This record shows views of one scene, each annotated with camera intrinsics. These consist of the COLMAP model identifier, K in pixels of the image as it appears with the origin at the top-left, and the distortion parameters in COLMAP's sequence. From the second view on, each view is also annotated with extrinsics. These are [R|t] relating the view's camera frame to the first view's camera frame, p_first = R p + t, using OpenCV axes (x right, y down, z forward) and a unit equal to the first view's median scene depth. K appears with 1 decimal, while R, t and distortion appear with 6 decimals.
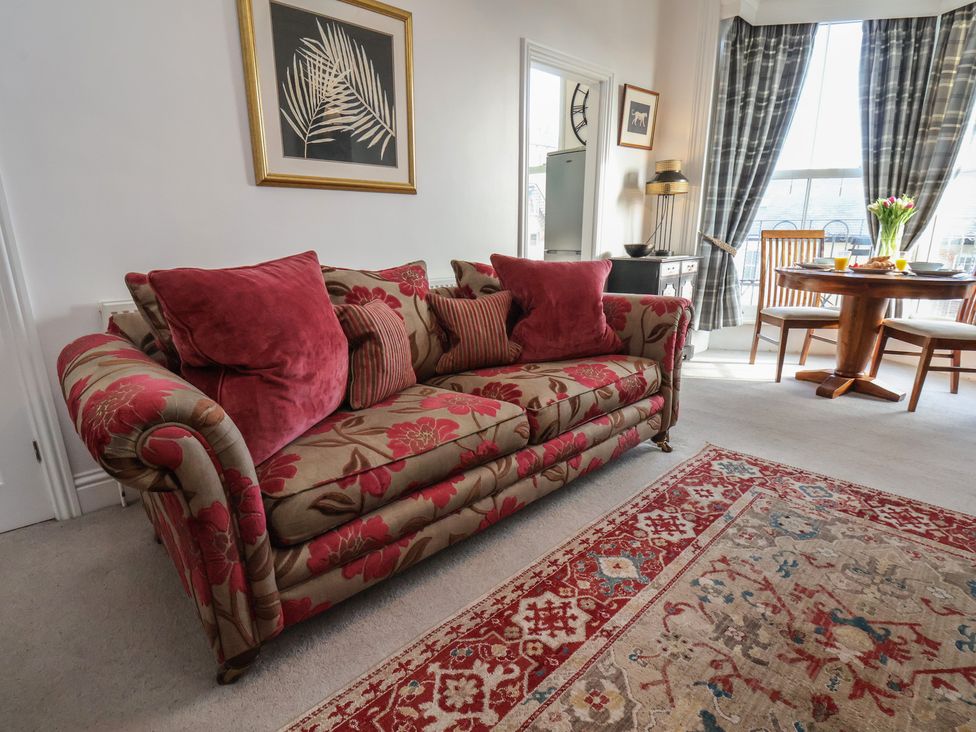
lens RADIAL K [[524.0, 0, 493.7], [0, 524.0, 373.3], [0, 0, 1]] dist [-0.016416, -0.003579]
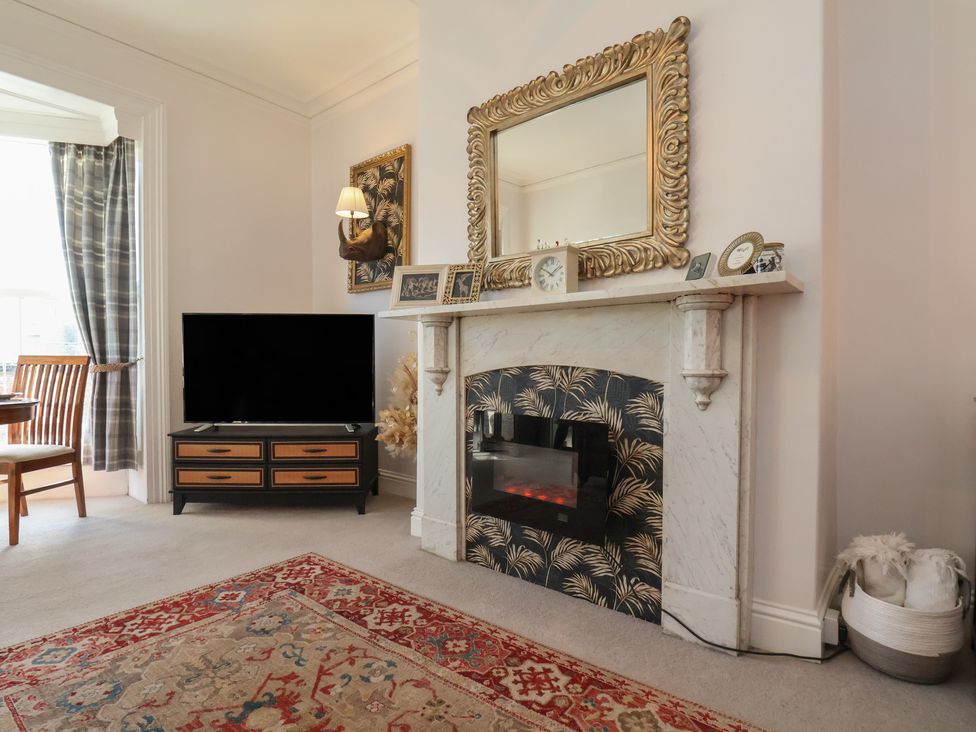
lens RADIAL K [[524.0, 0, 490.0], [0, 524.0, 364.0], [0, 0, 1]] dist [-0.016416, -0.003579]
pose [[-0.125898, 0.005713, 0.992027, -0.309595], [0.254951, 0.966583, 0.026790, -0.072826], [-0.958723, 0.256291, -0.123148, 0.370894]]
